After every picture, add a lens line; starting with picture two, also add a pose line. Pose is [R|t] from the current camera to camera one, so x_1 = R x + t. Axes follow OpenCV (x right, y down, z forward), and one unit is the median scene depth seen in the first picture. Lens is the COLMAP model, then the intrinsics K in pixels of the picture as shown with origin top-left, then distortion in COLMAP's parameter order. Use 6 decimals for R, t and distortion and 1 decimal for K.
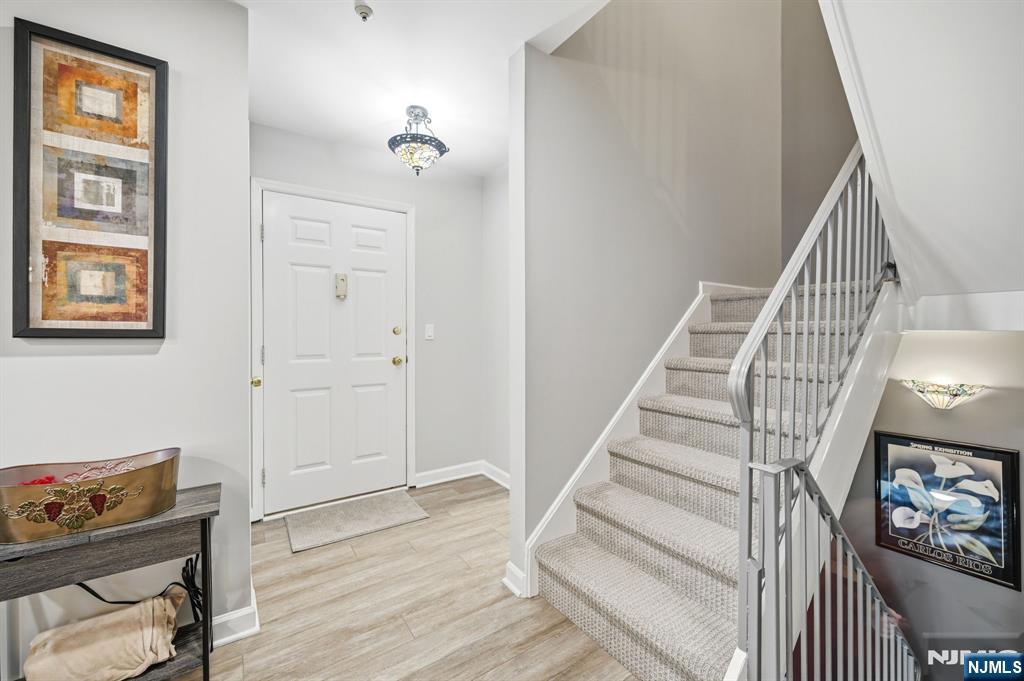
lens RADIAL K [[415.0, 0, 513.8], [0, 415.0, 337.6], [0, 0, 1]] dist [0.001362, -0.000292]
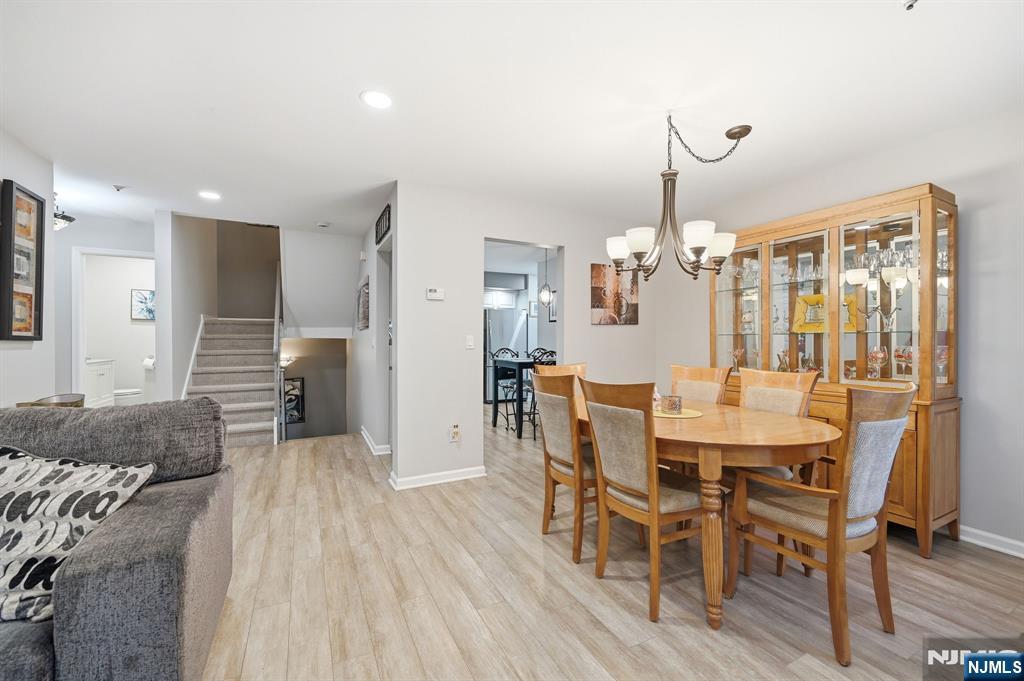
lens RADIAL K [[415.0, 0, 516.3], [0, 415.0, 339.6], [0, 0, 1]] dist [0.001362, -0.000292]
pose [[0.118351, -0.002274, 0.992969, -2.218183], [0.021361, 0.999772, -0.000256, 0.038980], [-0.992742, 0.021241, 0.118372, -1.252822]]
